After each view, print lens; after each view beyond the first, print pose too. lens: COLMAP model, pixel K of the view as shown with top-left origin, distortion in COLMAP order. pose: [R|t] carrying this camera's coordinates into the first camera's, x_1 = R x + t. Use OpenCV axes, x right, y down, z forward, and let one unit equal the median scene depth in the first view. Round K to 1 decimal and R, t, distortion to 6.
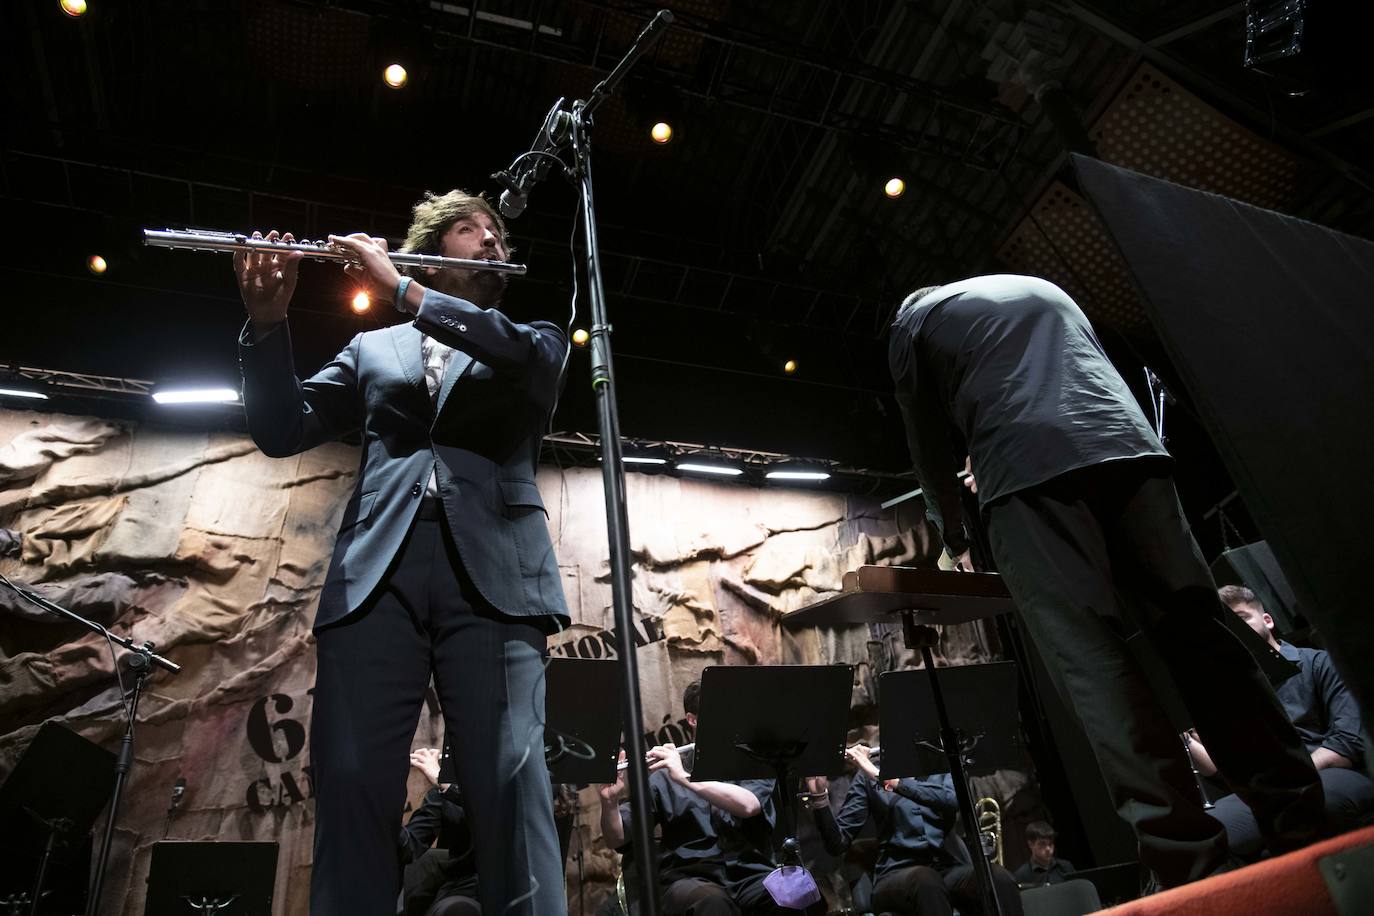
lens RADIAL K [[928.6, 0, 687.0], [0, 928.6, 458.0], [0, 0, 1]] dist [-0.121781, 0.070014]
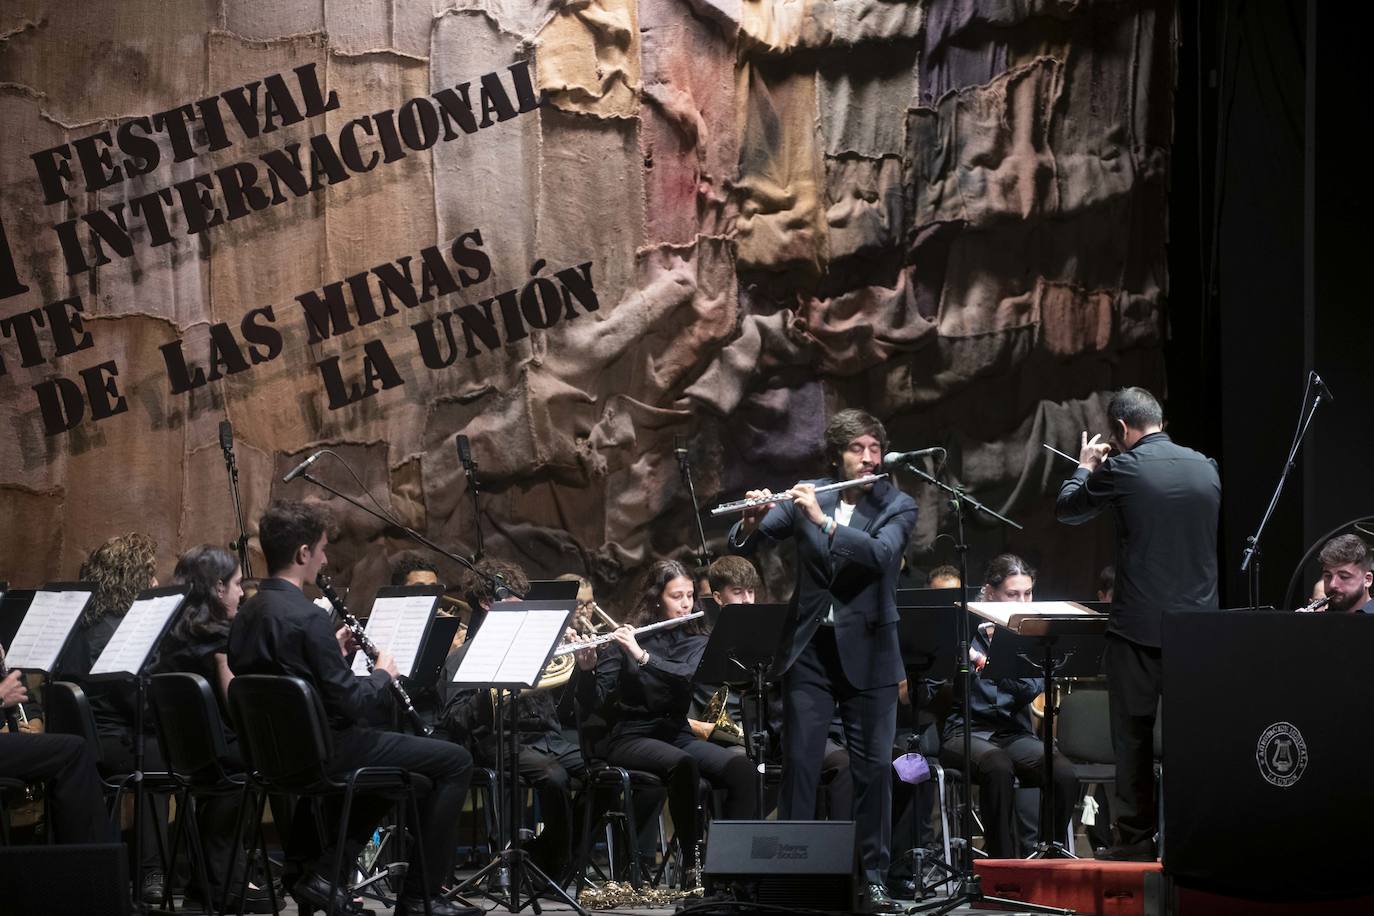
lens RADIAL K [[4866.0, 0, 687.0], [0, 4866.0, 458.0], [0, 0, 1]] dist [0.467600, 3.918535]
pose [[0.962442, 0.117864, 0.244569, -0.623385], [-0.227176, 0.842884, 0.487789, -1.037896], [-0.148651, -0.525029, 0.838002, -1.475277]]
